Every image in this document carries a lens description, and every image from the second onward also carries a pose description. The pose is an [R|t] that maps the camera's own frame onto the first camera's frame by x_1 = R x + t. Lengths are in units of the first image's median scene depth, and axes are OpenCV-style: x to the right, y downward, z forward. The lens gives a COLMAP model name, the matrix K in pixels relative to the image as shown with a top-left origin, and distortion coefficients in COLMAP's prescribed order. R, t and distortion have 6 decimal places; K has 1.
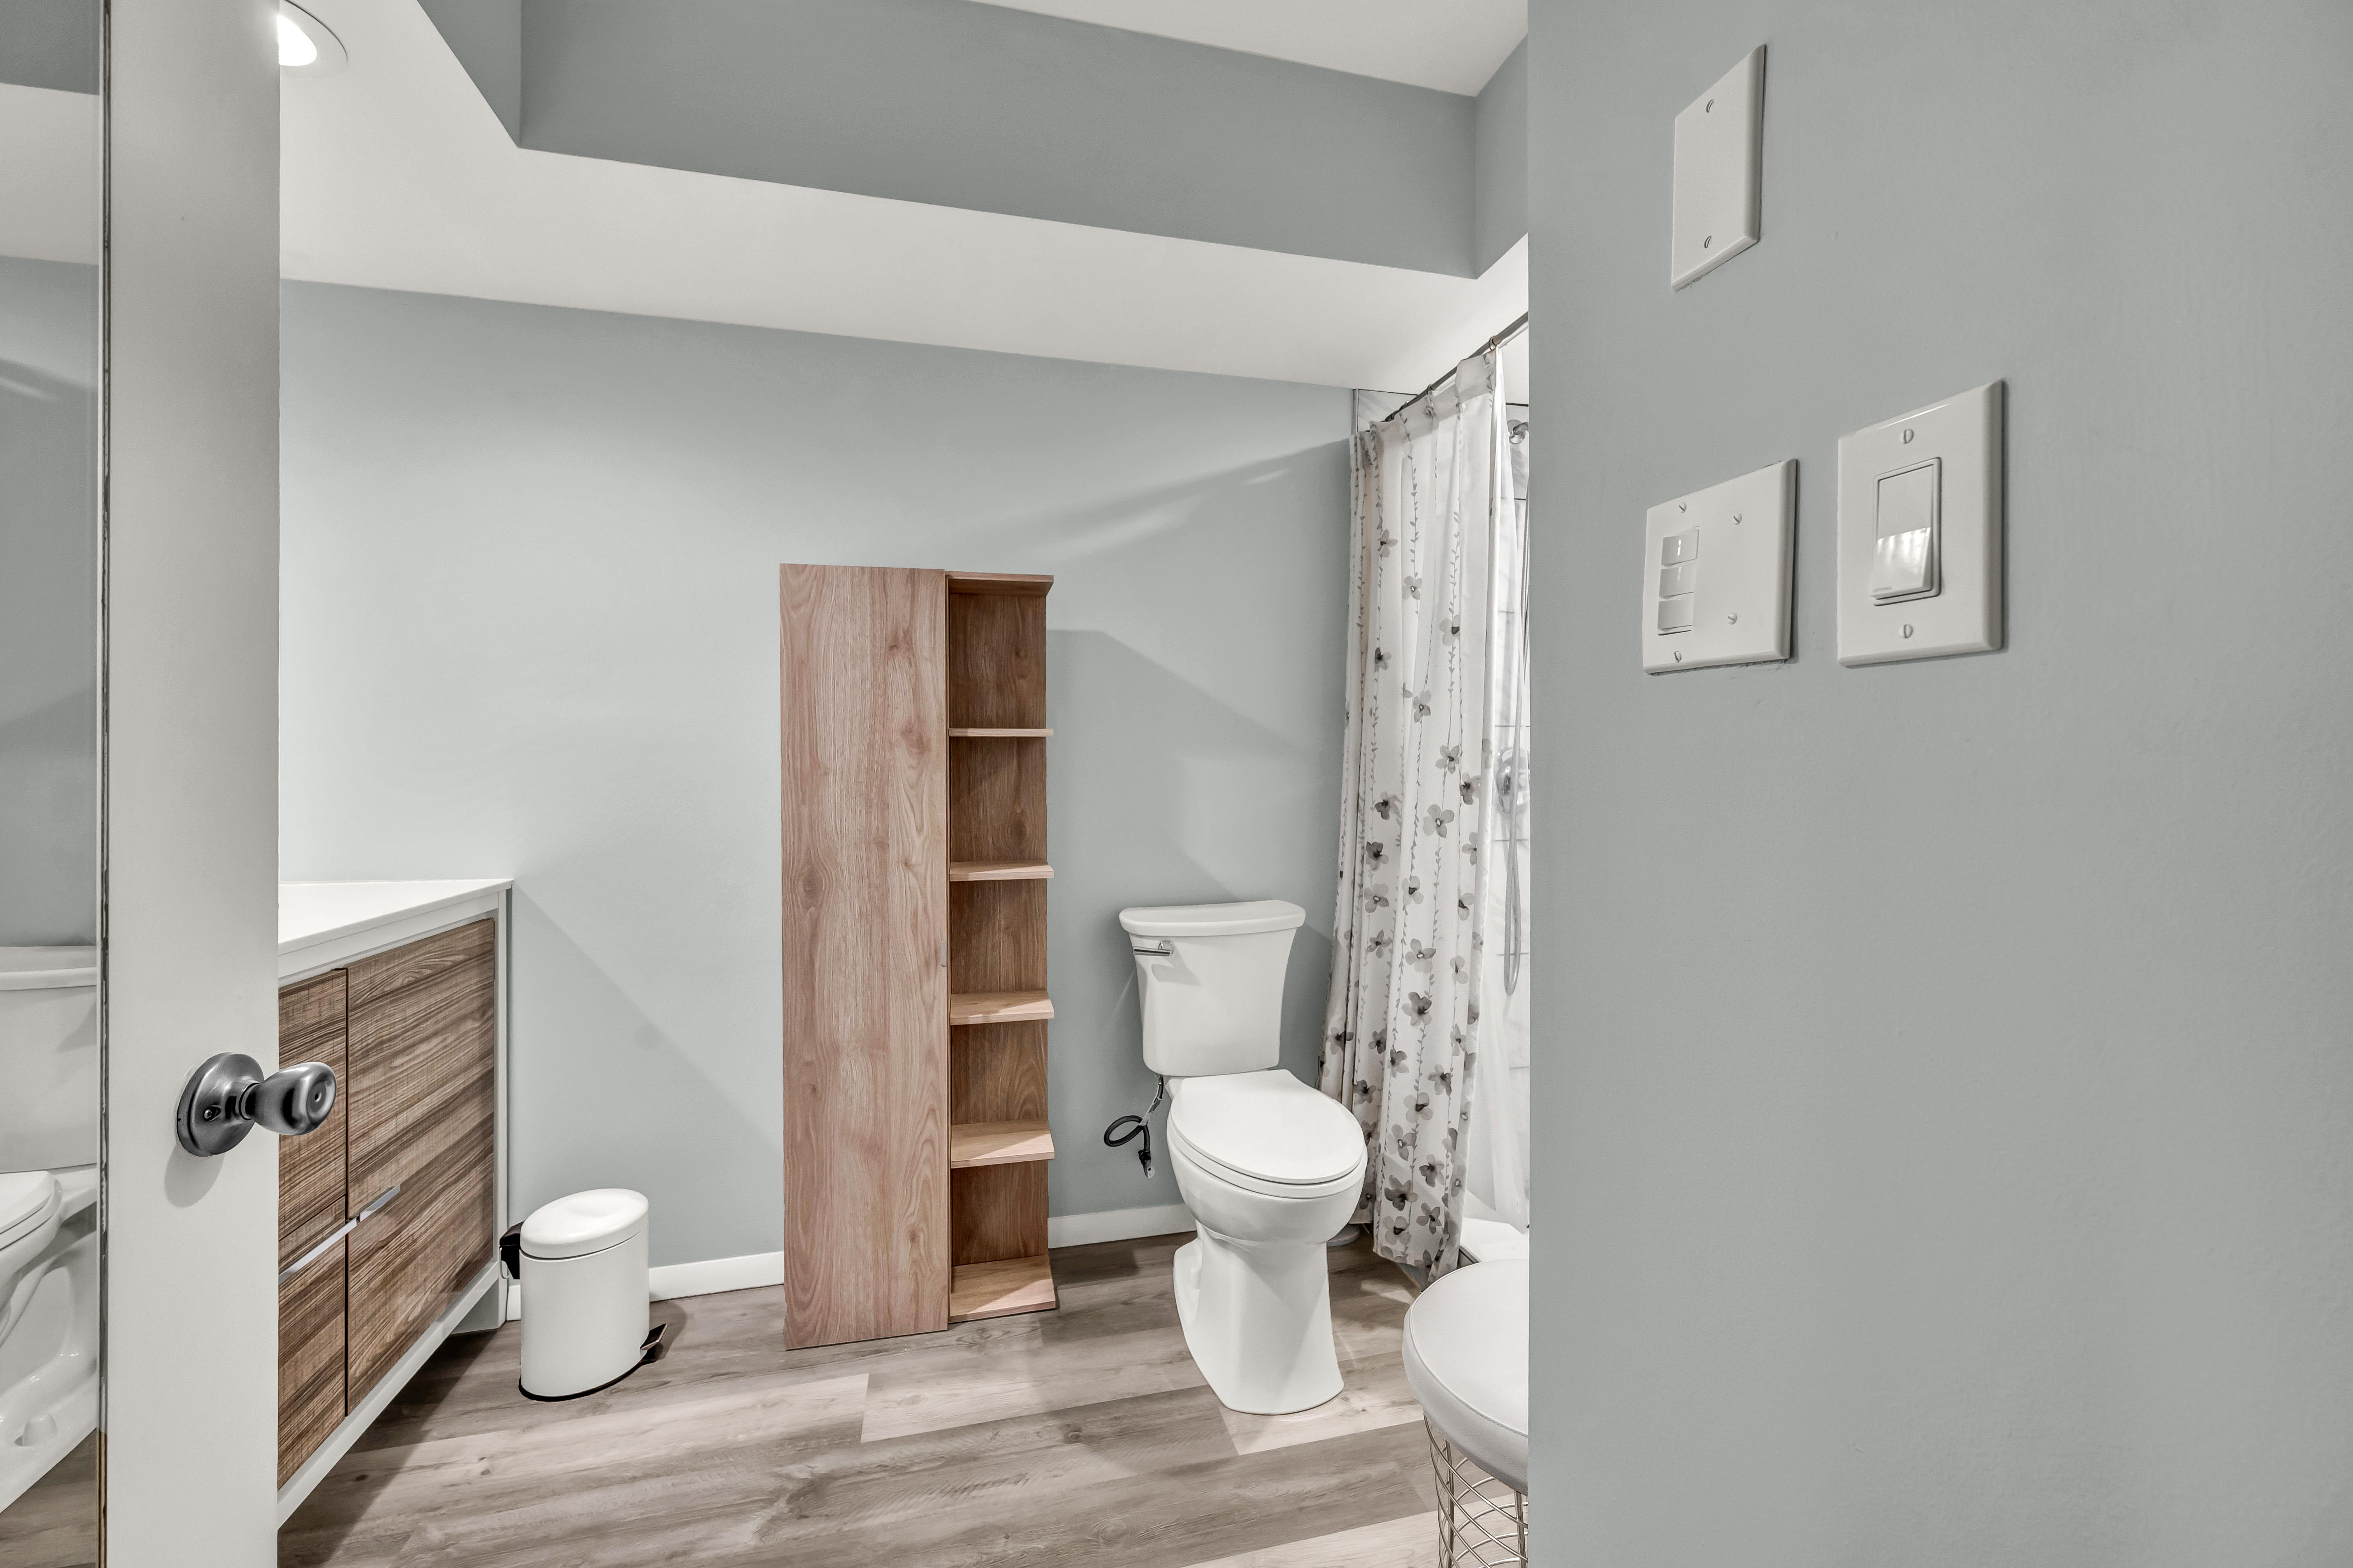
lens RADIAL K [[947.3, 0, 1182.2], [0, 947.3, 739.7], [0, 0, 1]] dist [-0.003276, -0.000447]
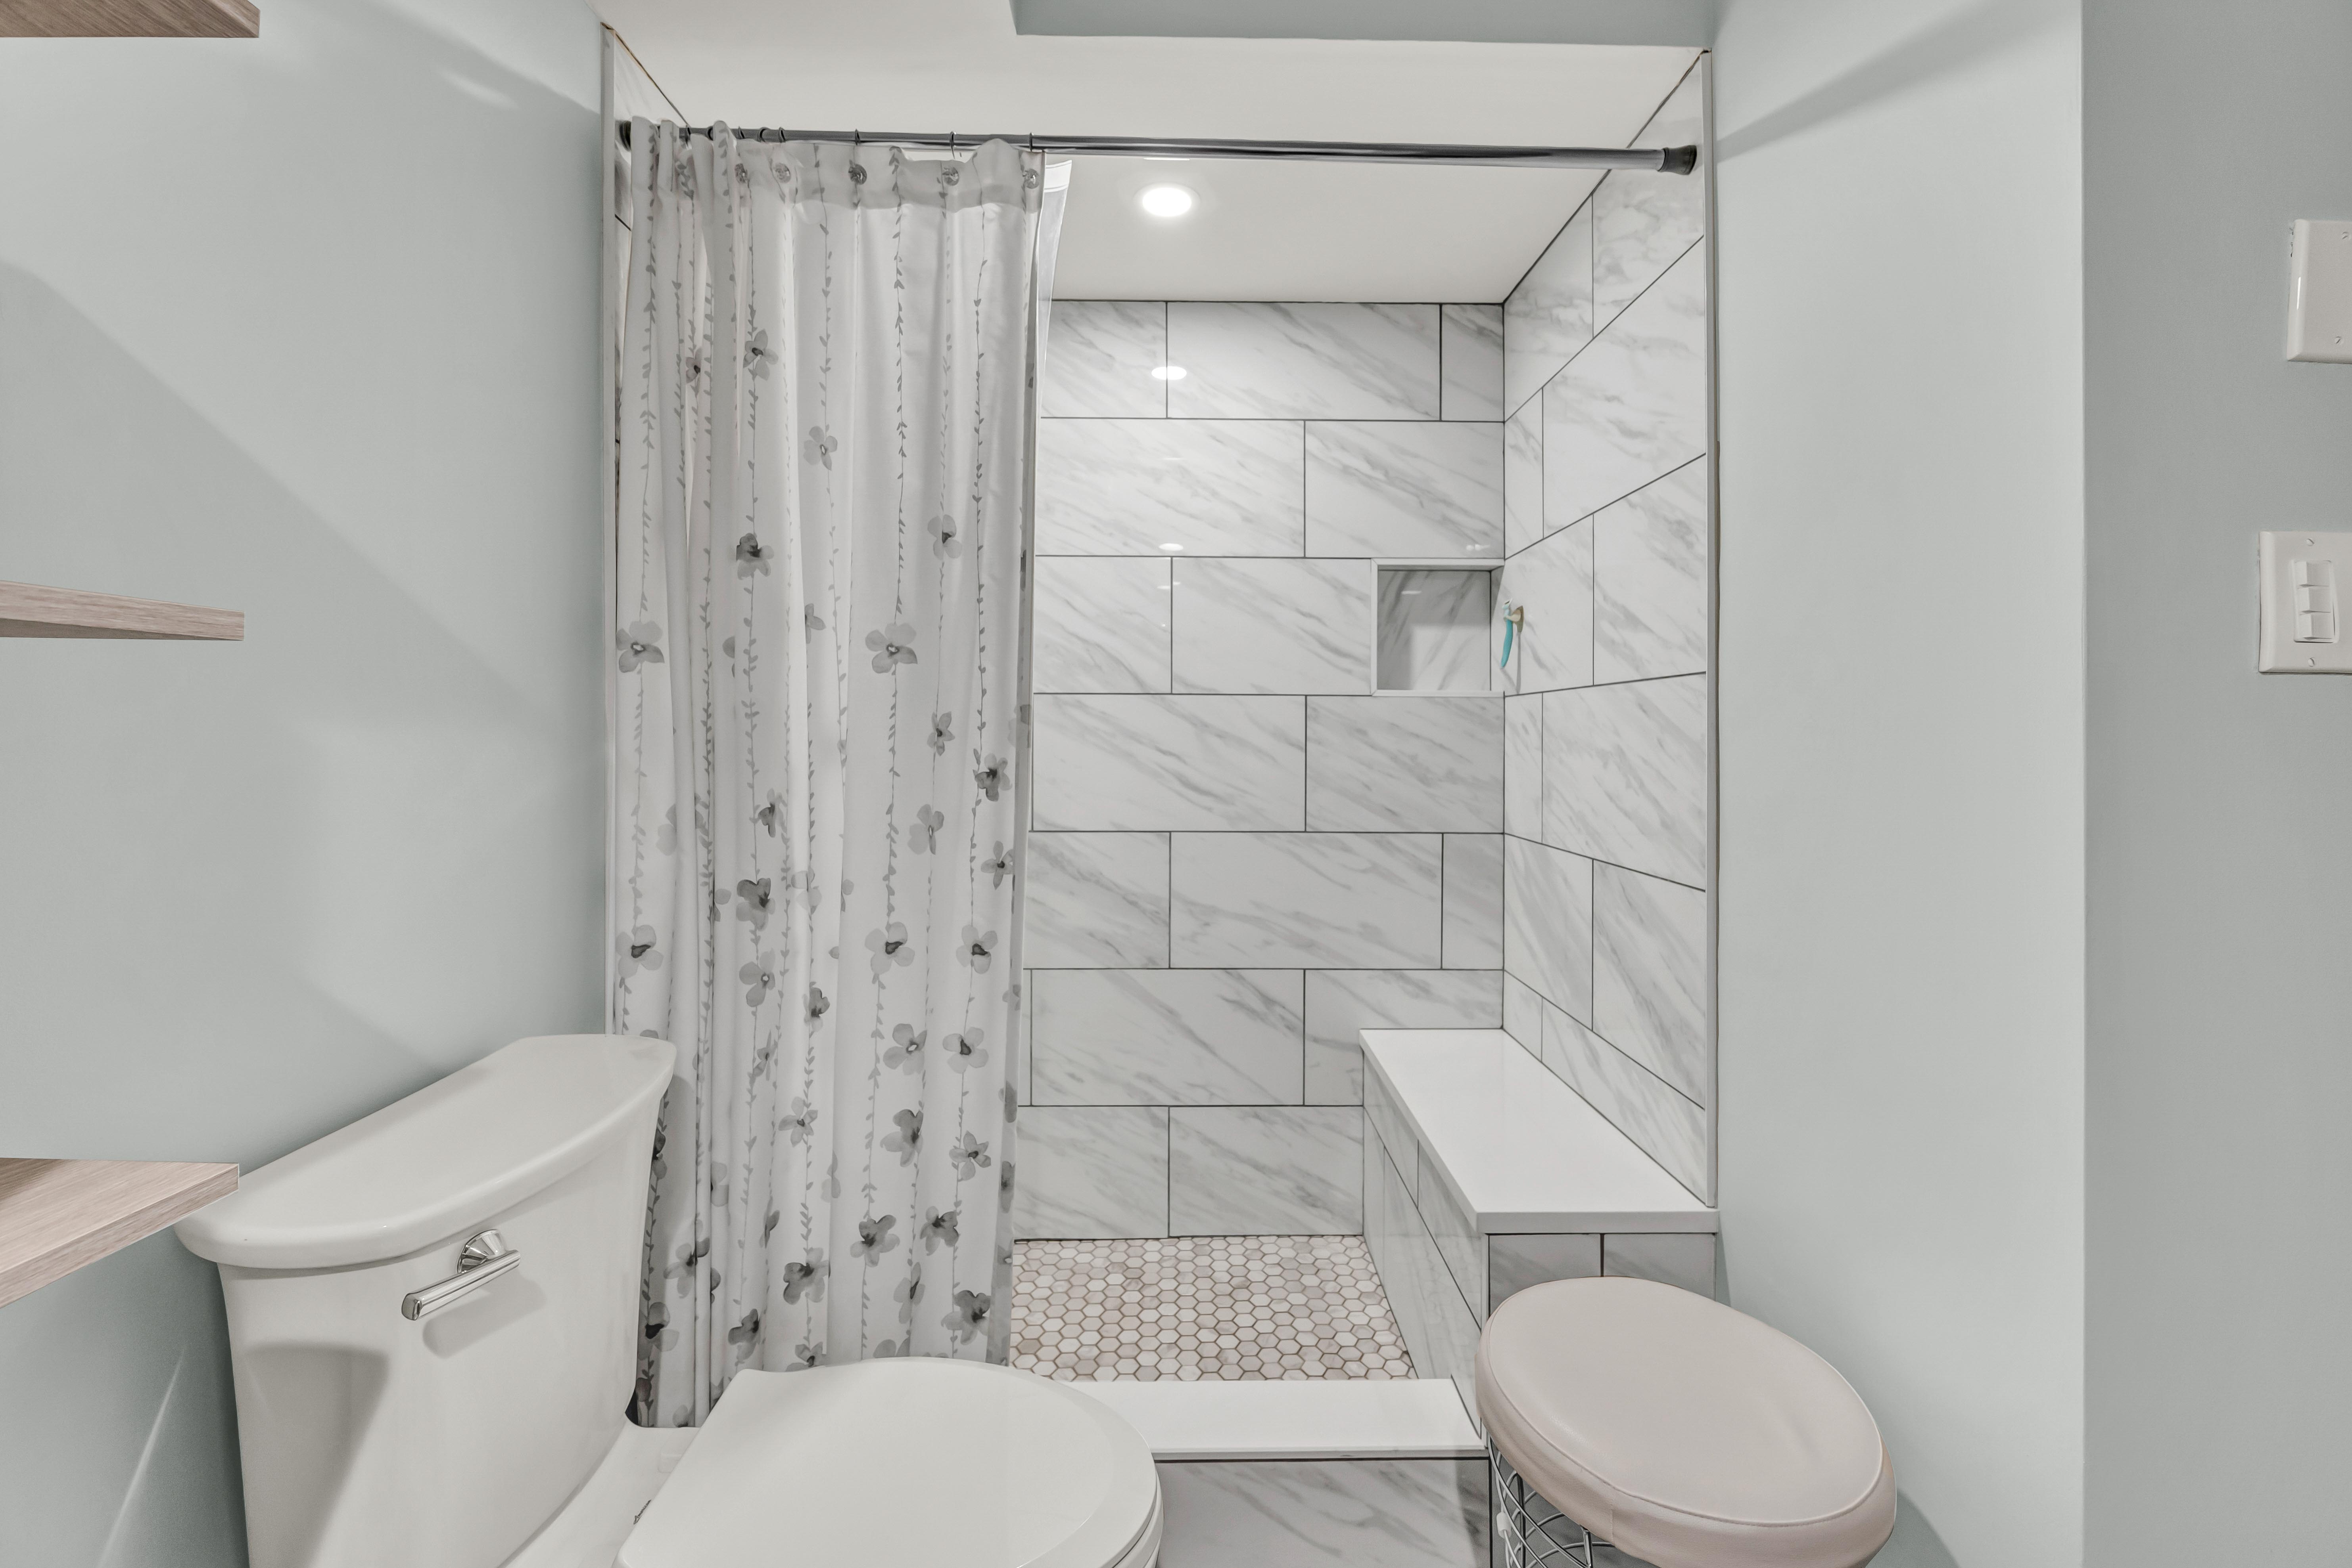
lens RADIAL K [[958.1, 0, 1184.9], [0, 958.1, 729.8], [0, 0, 1]] dist [0.002601, 0.000044]
pose [[0.228300, 0.003958, 0.973583, -0.331169], [-0.029069, 0.999574, 0.002752, 0.011477], [-0.973157, -0.028929, 0.228317, 0.702911]]
